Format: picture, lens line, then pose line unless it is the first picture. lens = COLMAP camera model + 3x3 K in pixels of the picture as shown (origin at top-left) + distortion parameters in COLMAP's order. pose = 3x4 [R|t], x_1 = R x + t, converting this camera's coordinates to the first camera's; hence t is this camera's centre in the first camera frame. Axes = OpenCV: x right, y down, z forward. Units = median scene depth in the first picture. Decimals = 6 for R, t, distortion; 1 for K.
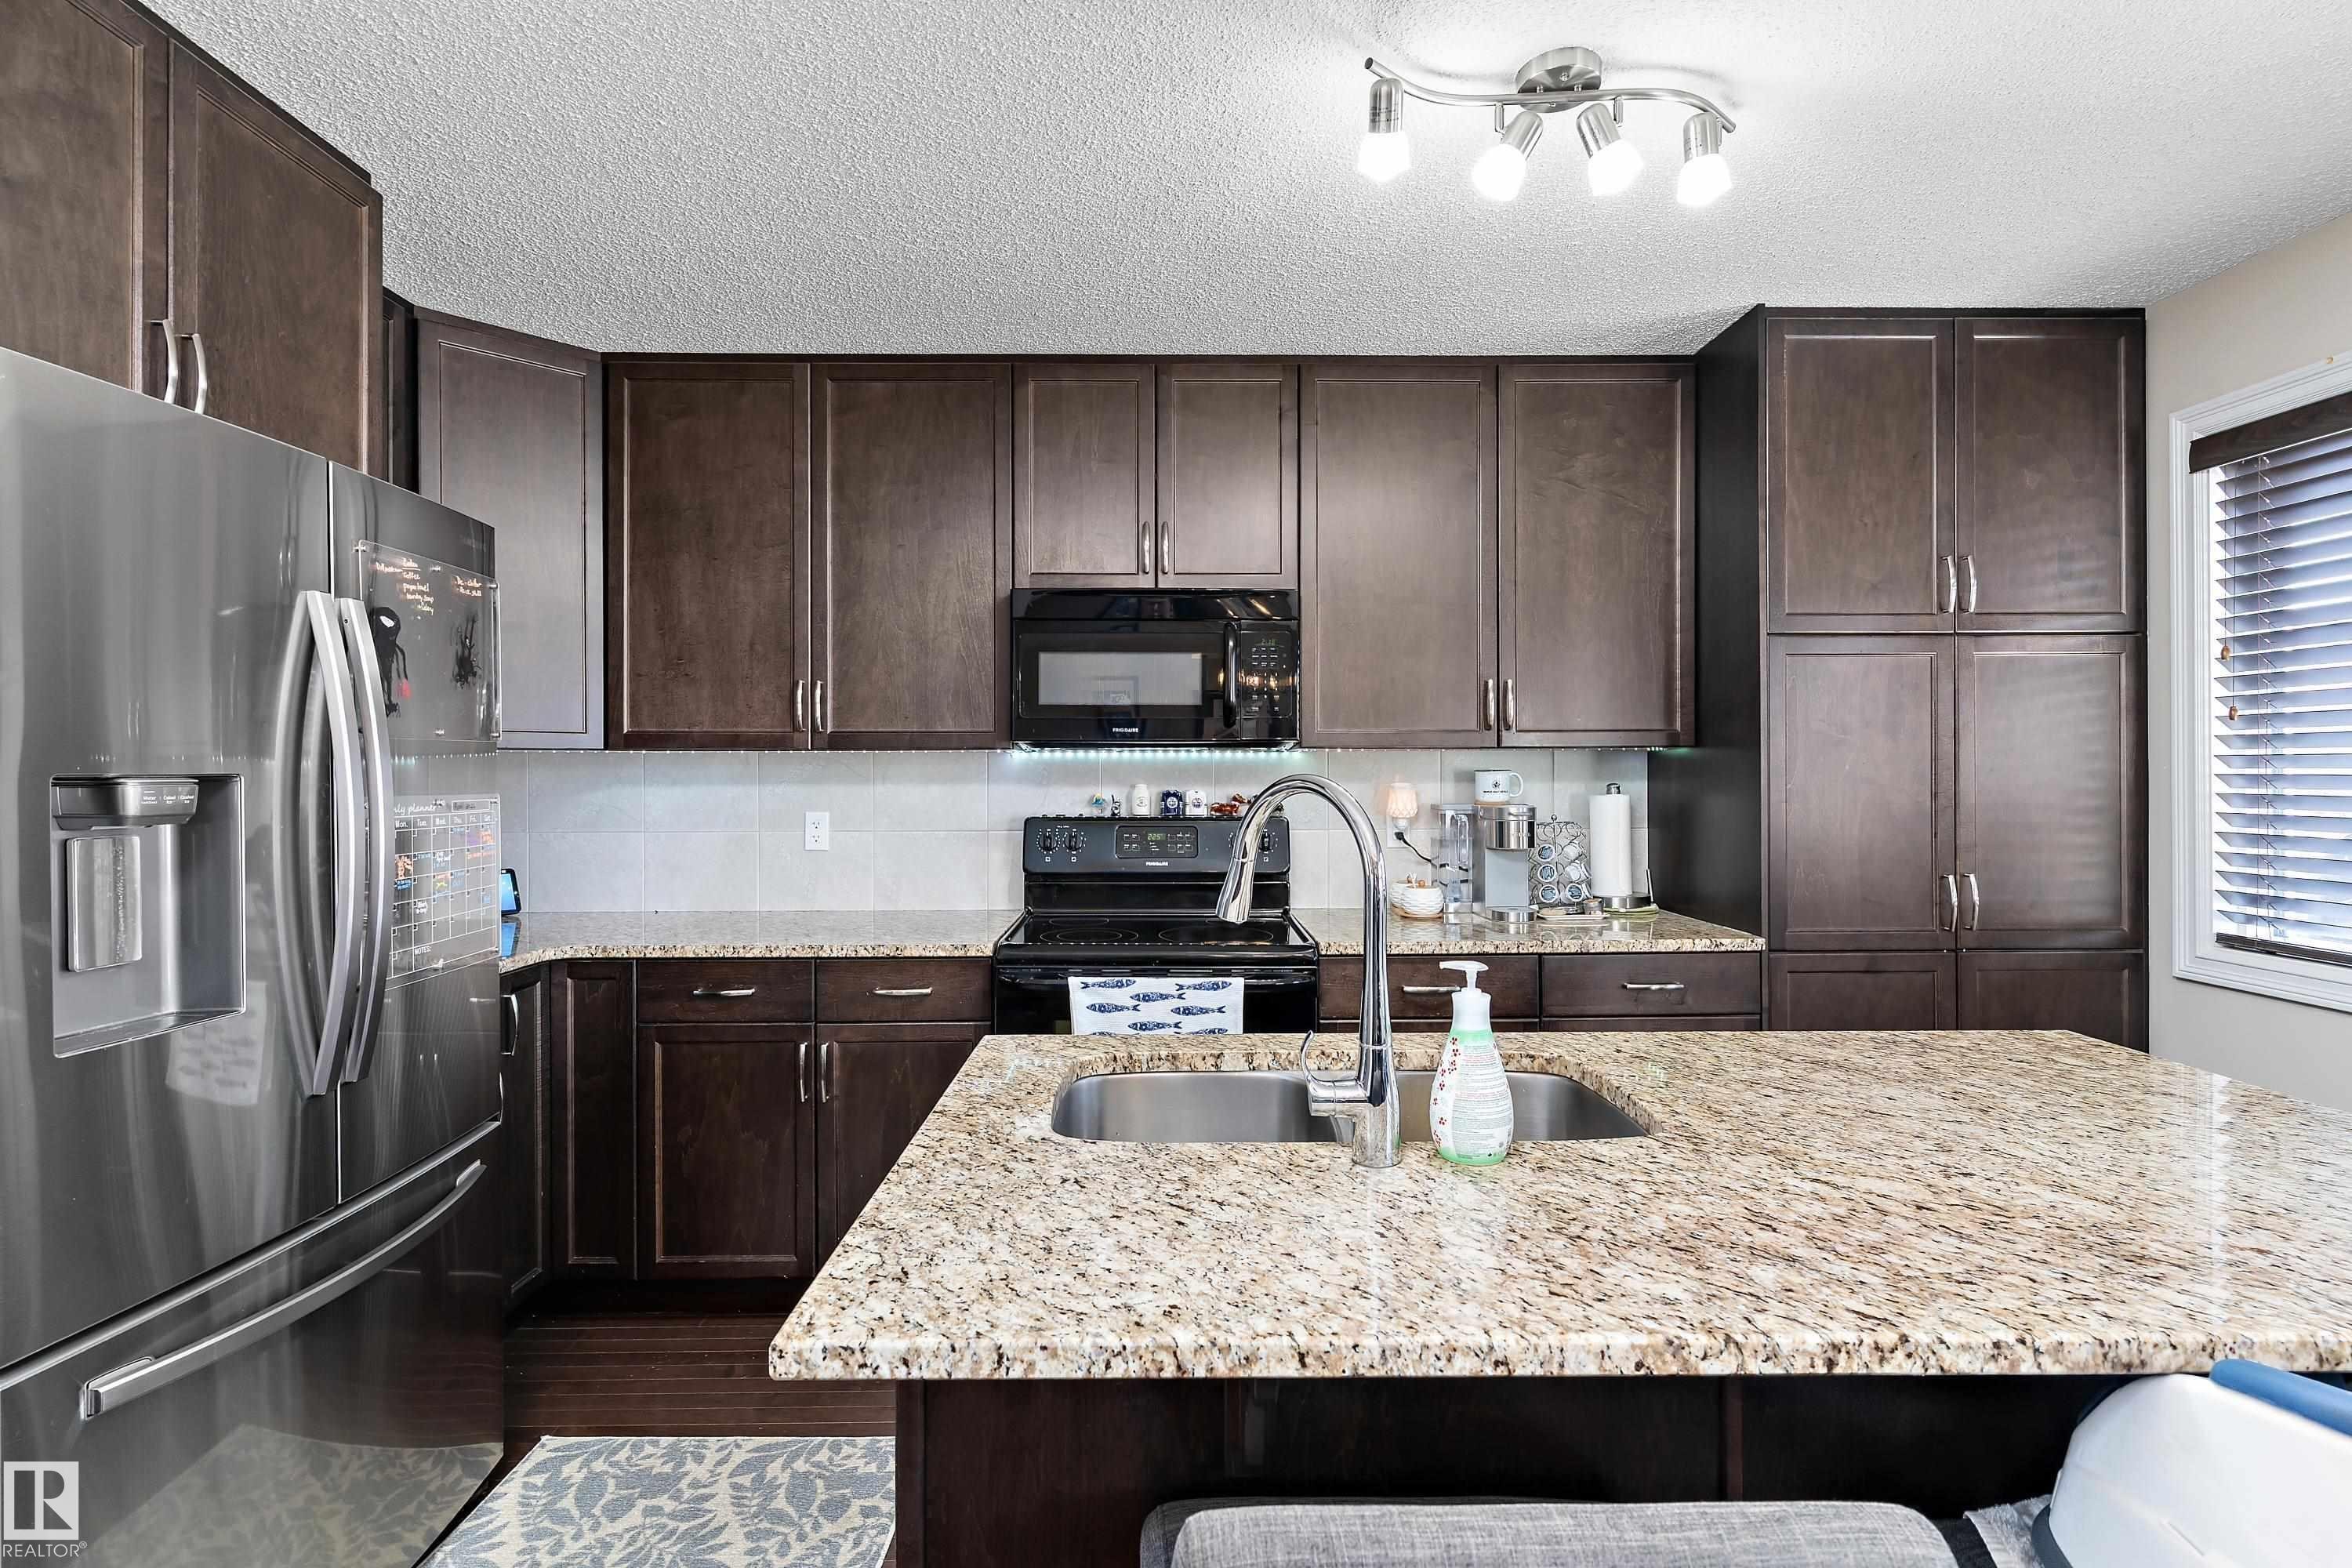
lens RADIAL K [[1136.5, 0, 1167.5], [0, 1136.5, 770.7], [0, 0, 1]] dist [0.001706, 0.000702]
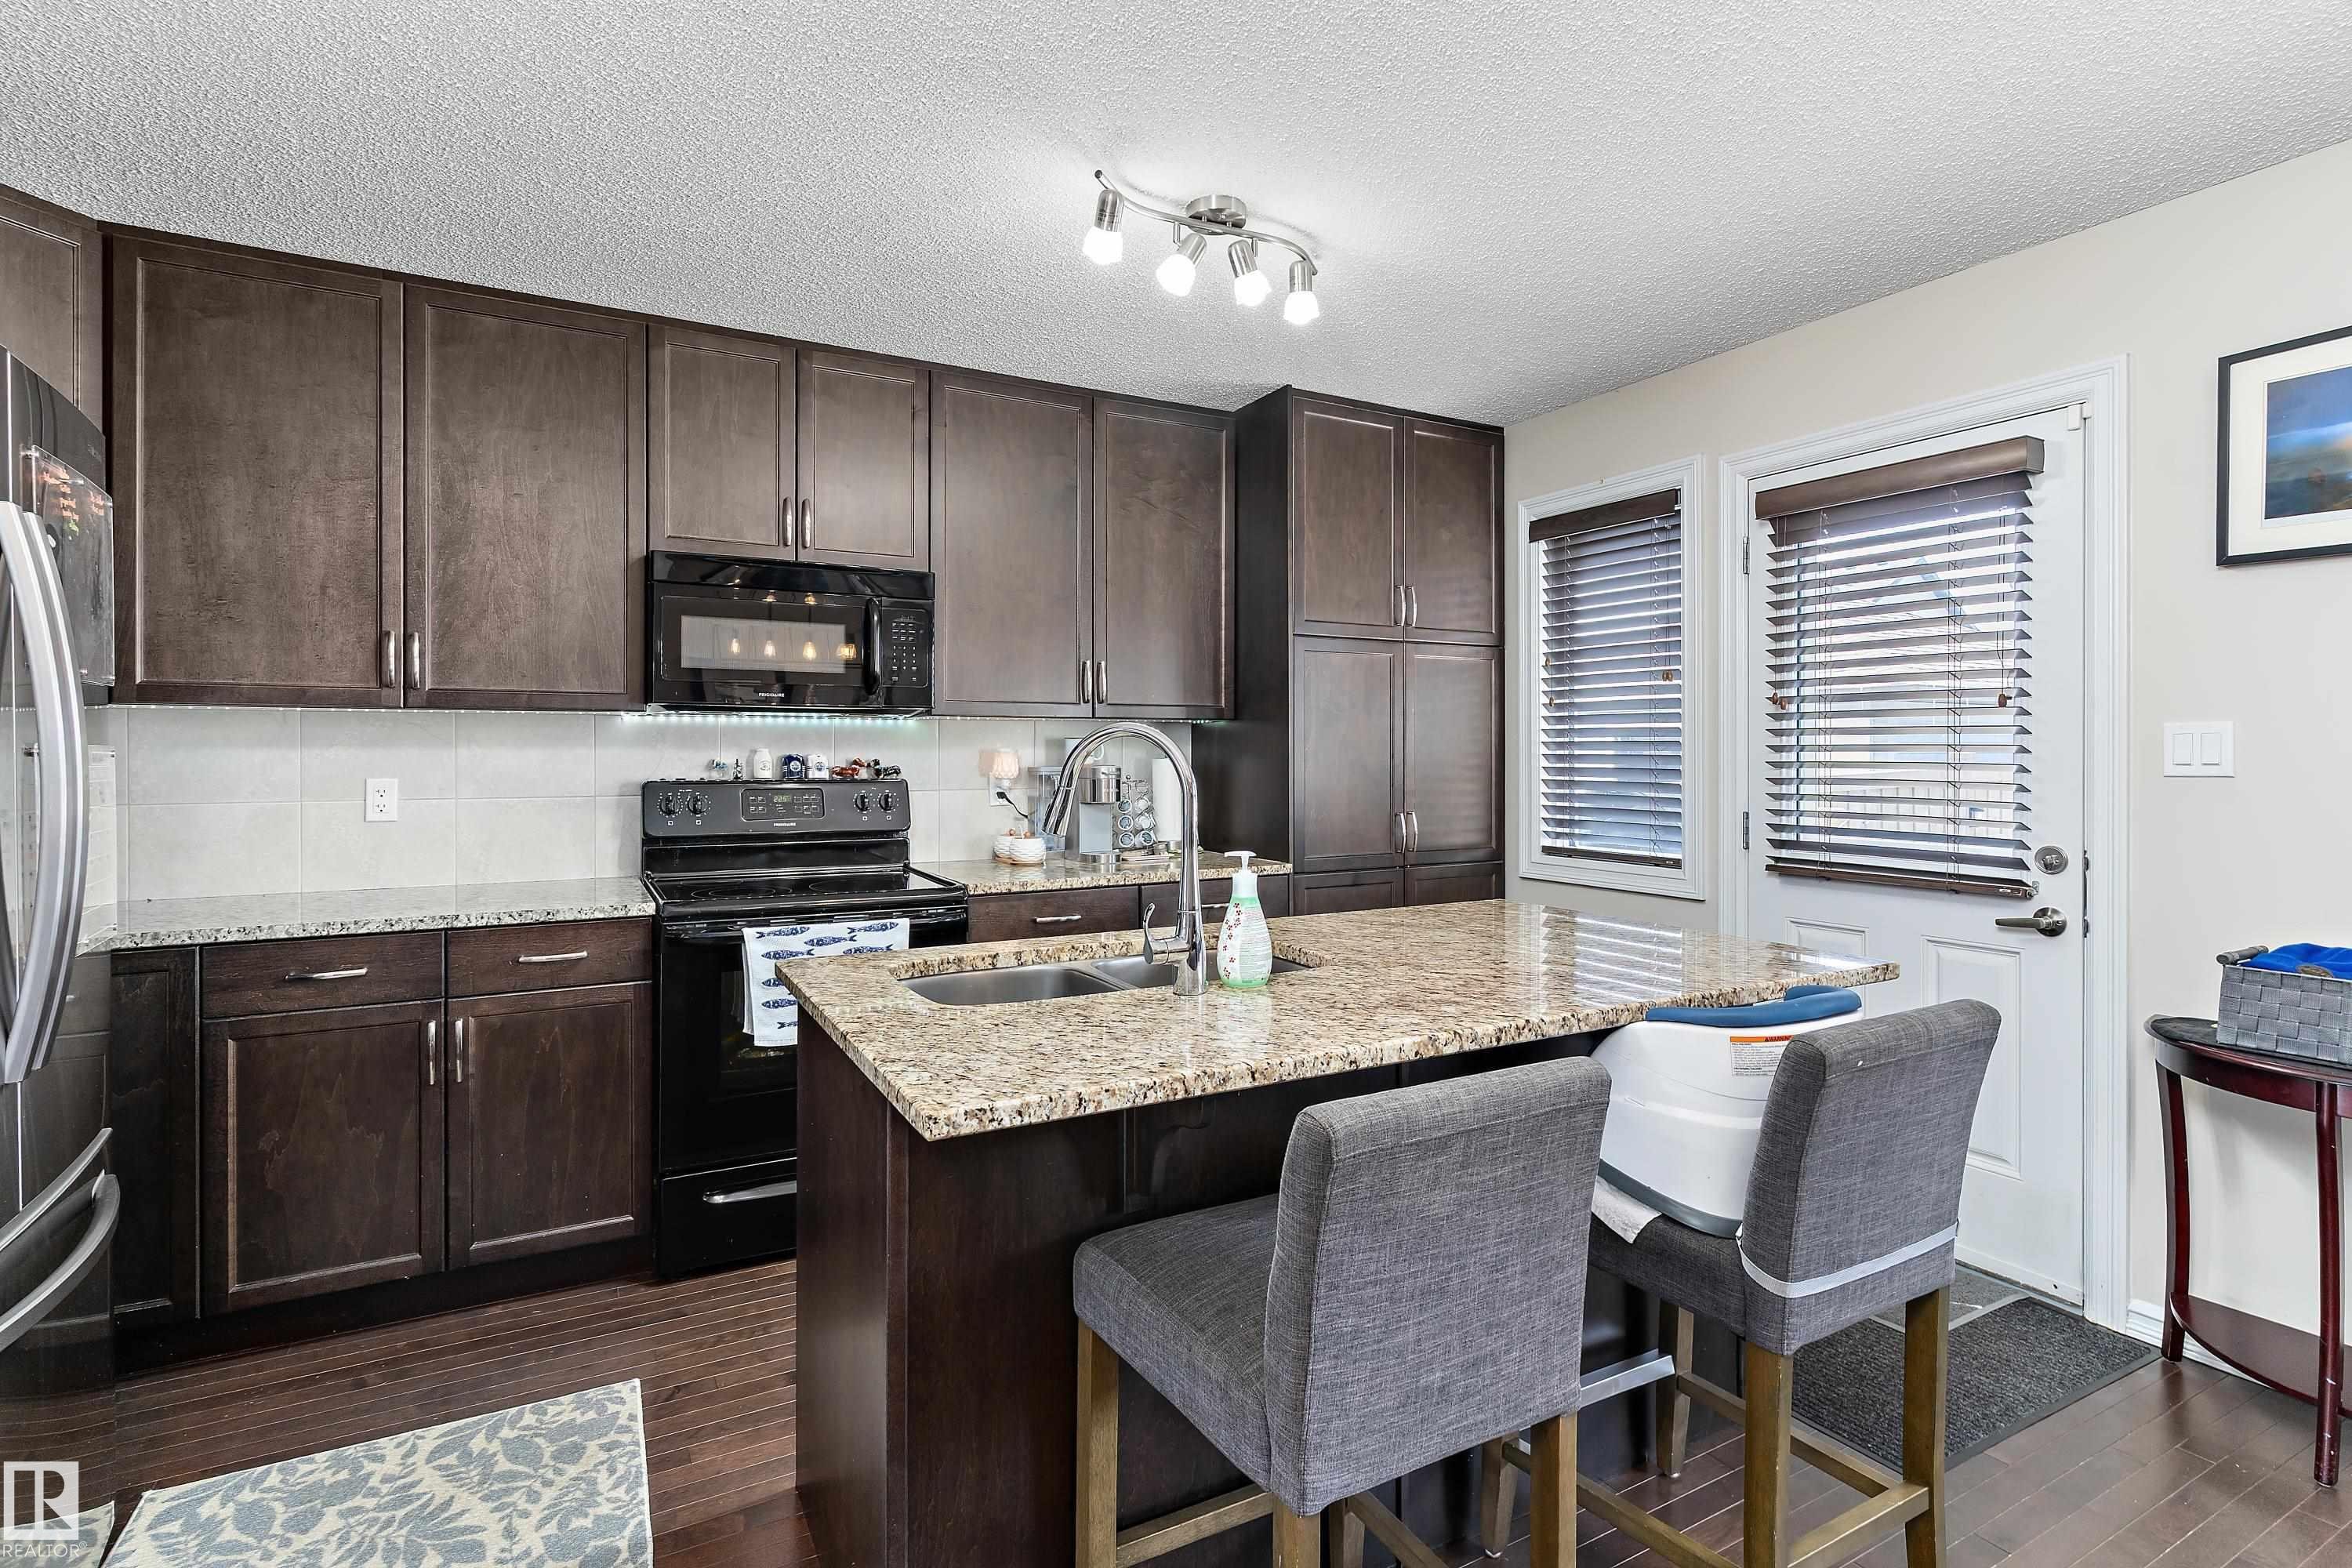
lens RADIAL K [[1146.4, 0, 1176.9], [0, 1146.4, 753.9], [0, 0, 1]] dist [0.000114, 0.000406]
pose [[0.880236, 0.001535, 0.474534, -0.224815], [-0.001778, 0.999998, 0.000062, 0.019097], [-0.474533, -0.000898, 0.880237, -0.112726]]
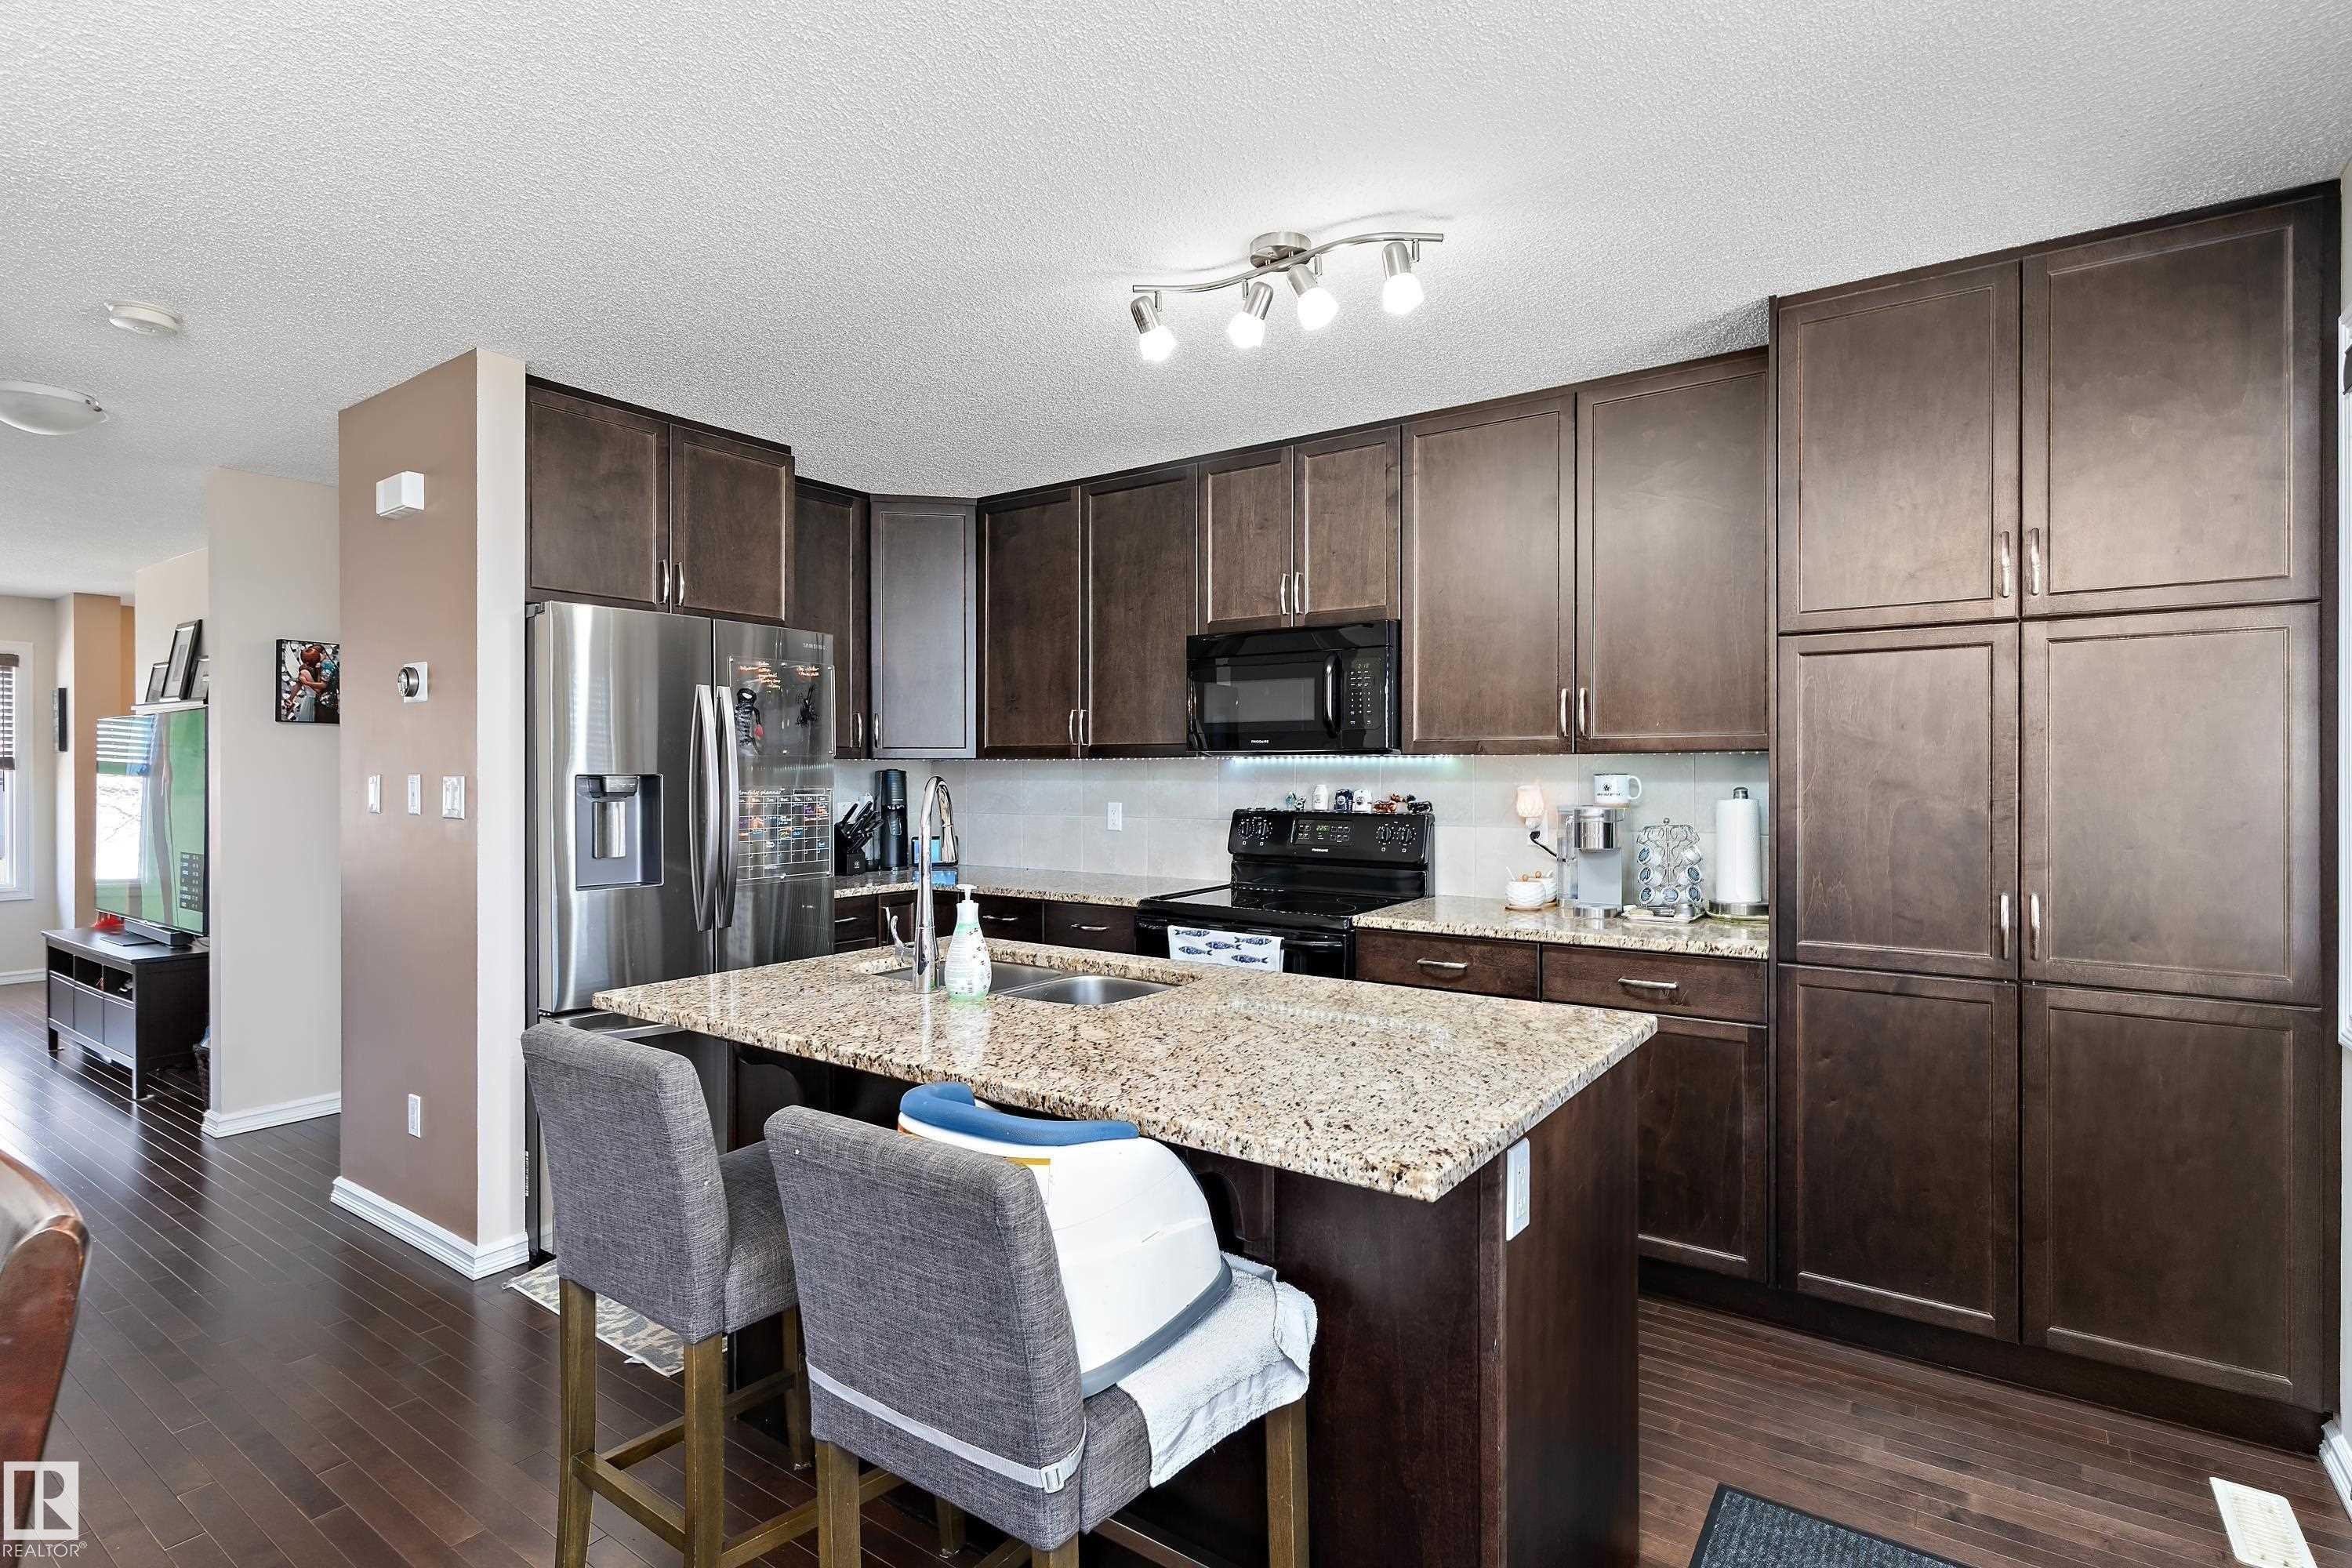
lens RADIAL K [[1150.4, 0, 1167.2], [0, 1150.4, 773.1], [0, 0, 1]] dist [0.002383, 0.000398]
pose [[0.806367, 0.002888, -0.591408, 0.686848], [-0.002360, 0.999996, 0.001666, -0.002458], [0.591410, 0.000053, 0.806371, -0.104154]]
